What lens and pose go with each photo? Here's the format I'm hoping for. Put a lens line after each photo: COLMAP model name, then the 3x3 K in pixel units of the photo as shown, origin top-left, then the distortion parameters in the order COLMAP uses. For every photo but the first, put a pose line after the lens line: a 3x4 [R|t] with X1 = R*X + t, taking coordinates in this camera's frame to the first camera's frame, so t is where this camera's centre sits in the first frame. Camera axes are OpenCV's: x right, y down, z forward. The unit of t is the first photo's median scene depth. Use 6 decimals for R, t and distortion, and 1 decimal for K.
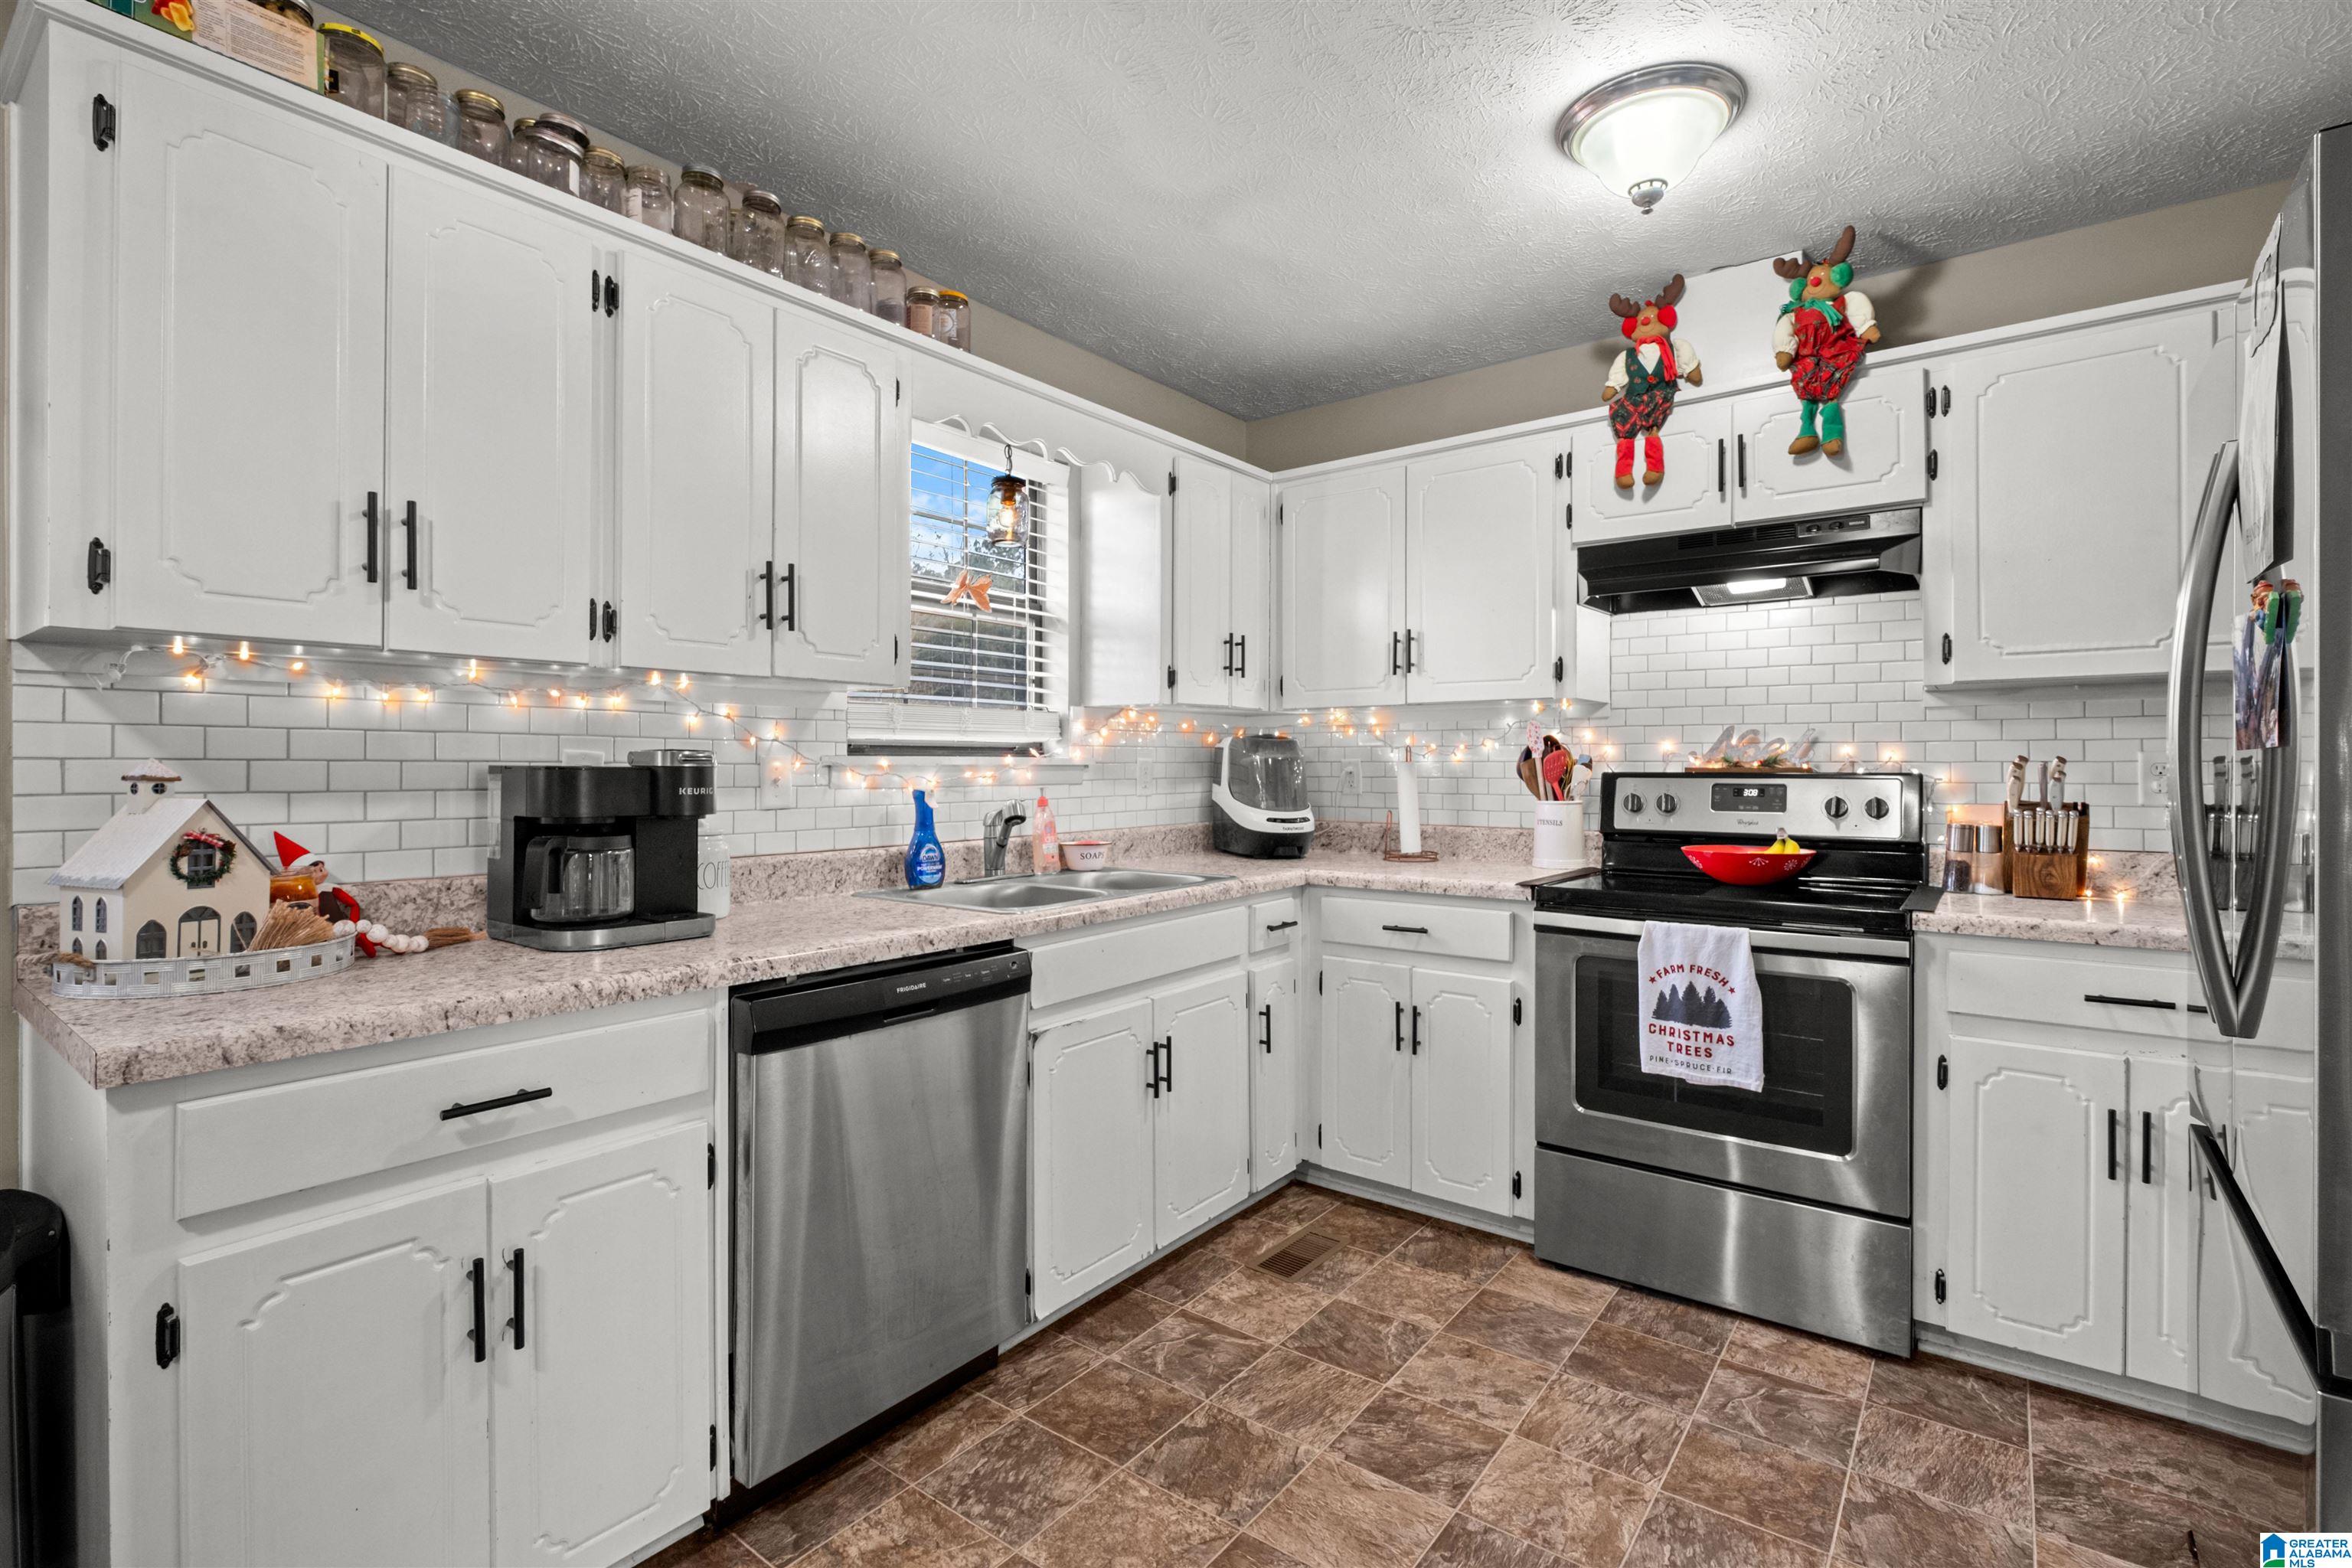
lens RADIAL K [[1089.3, 0, 1176.0], [0, 1089.3, 784.0], [0, 0, 1]] dist [0.018562, -0.010349]
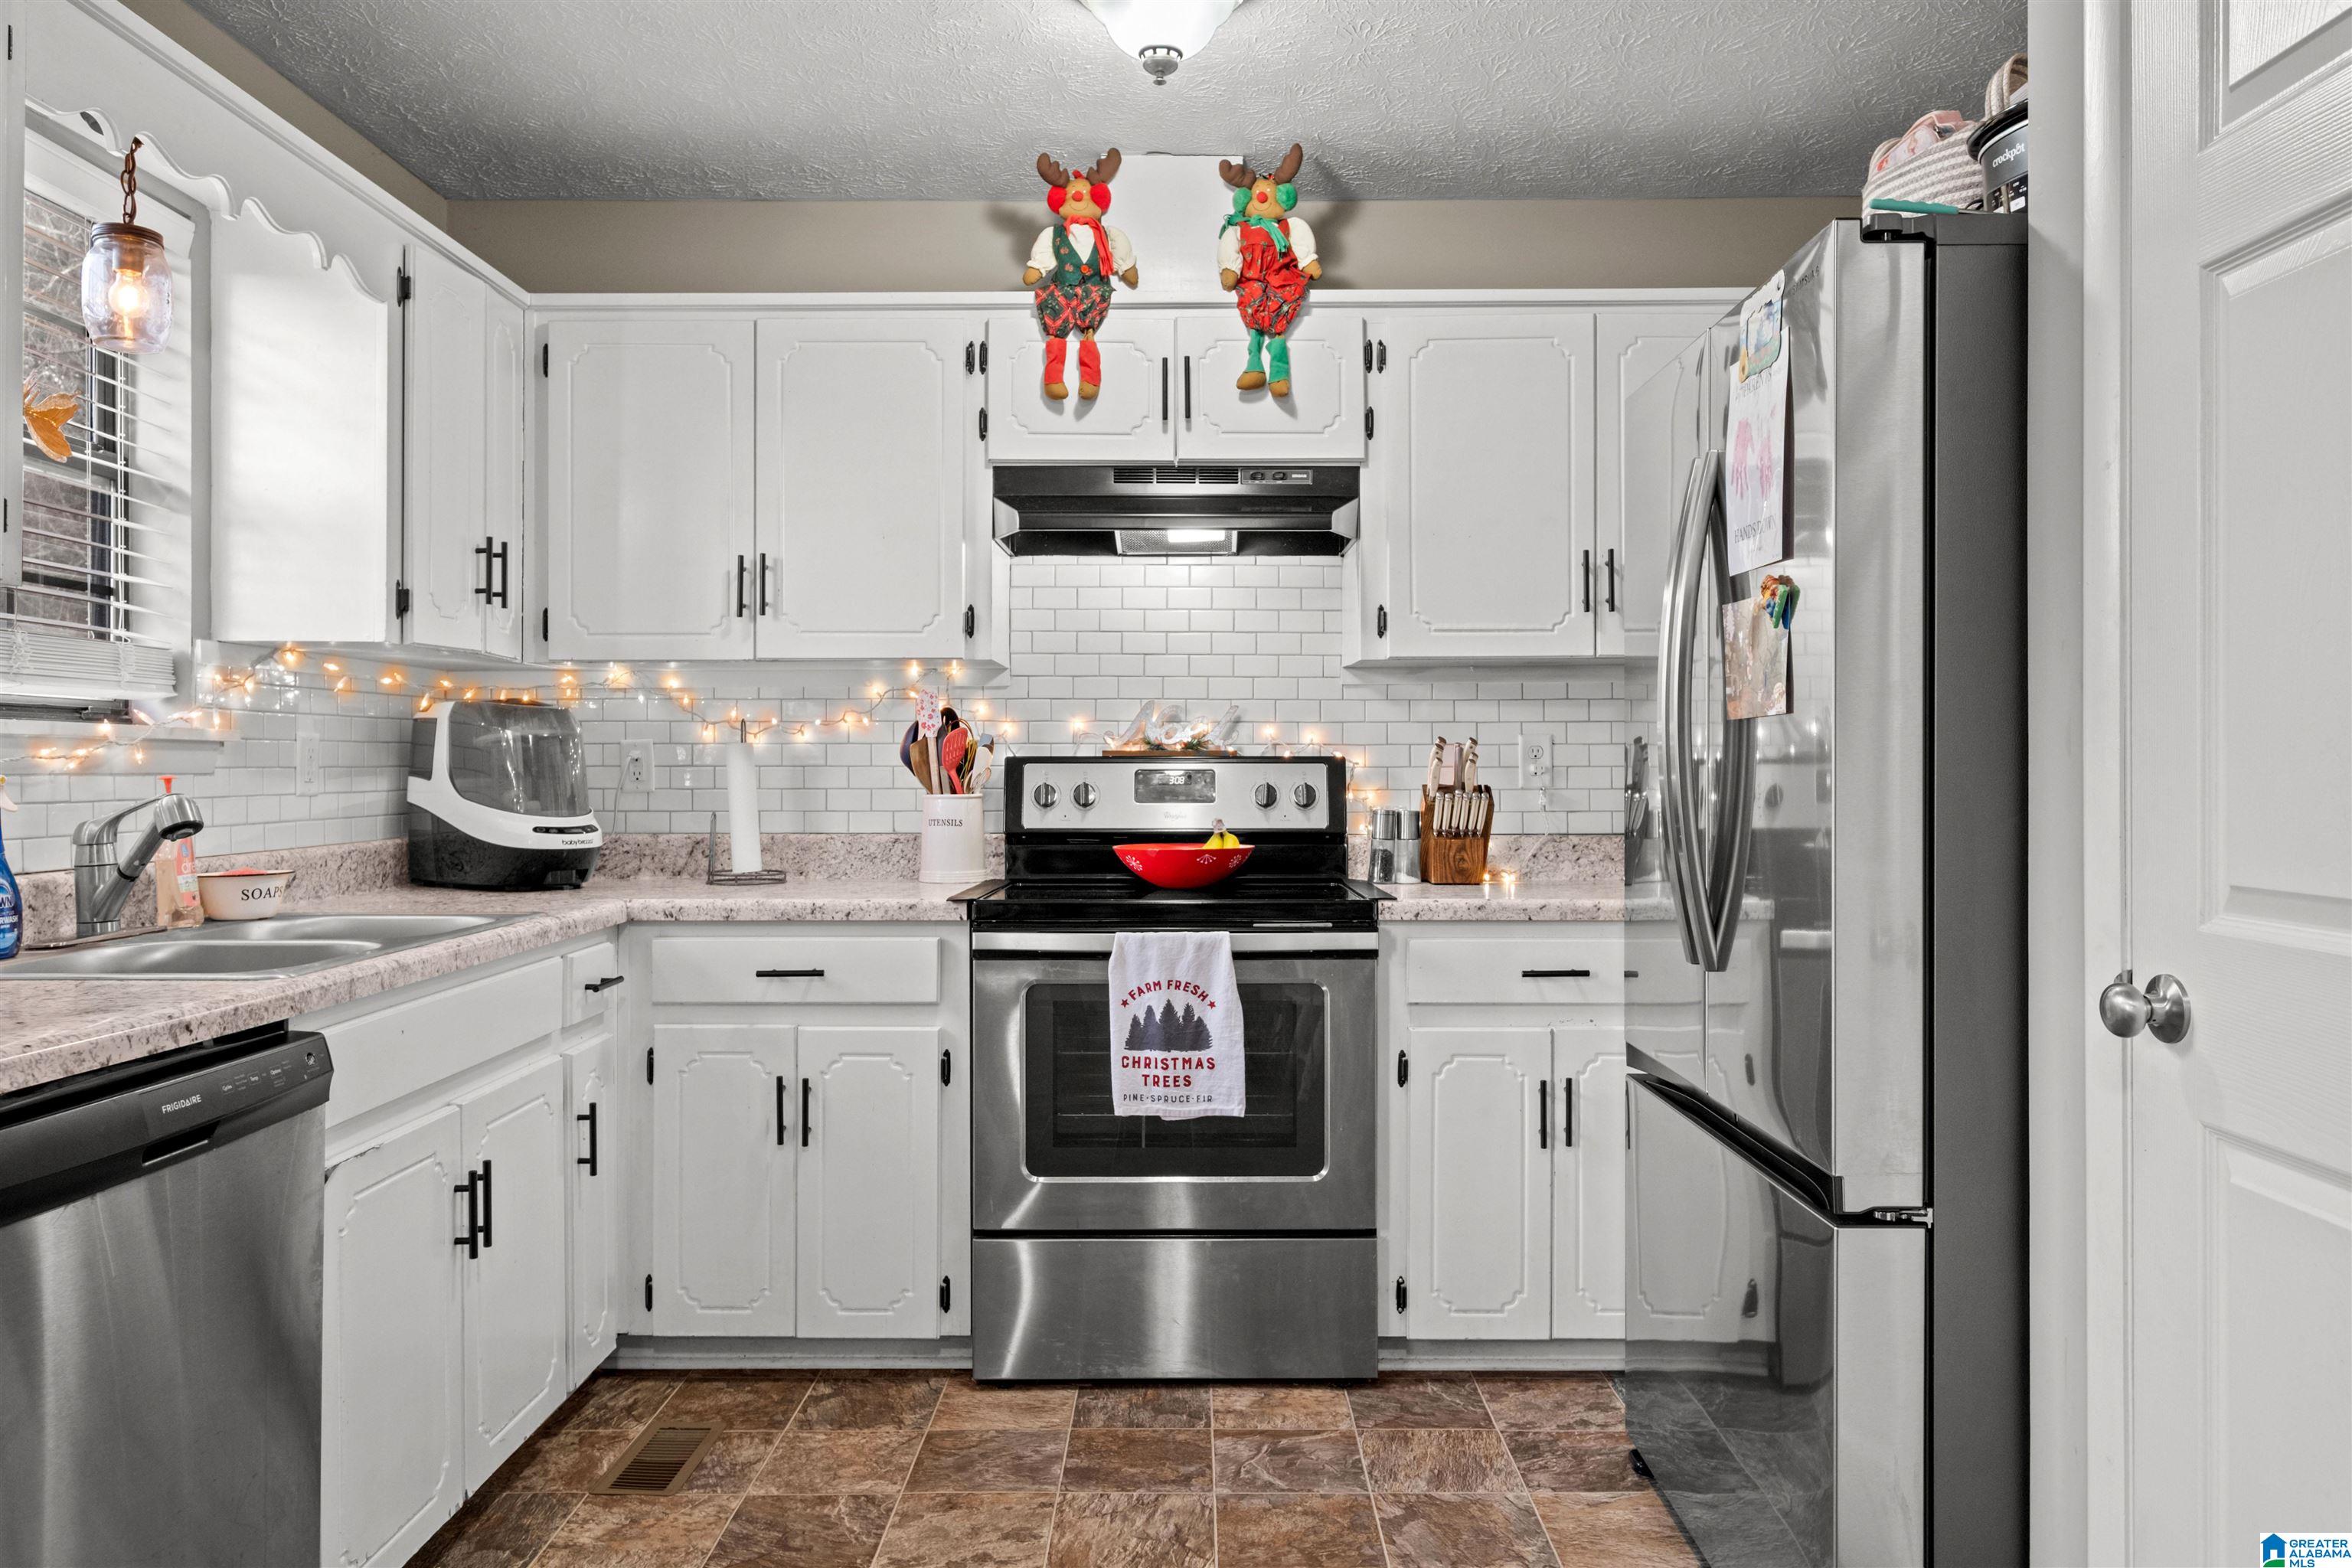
lens RADIAL K [[1652.5, 0, 1176.1], [0, 1652.5, 806.1], [0, 0, 1]] dist [-0.002917, 0.057435]
pose [[0.800655, -0.012525, 0.598995, -0.265161], [0.009988, 0.999922, 0.007559, 0.020102], [-0.599043, -0.000069, 0.800717, -0.022219]]
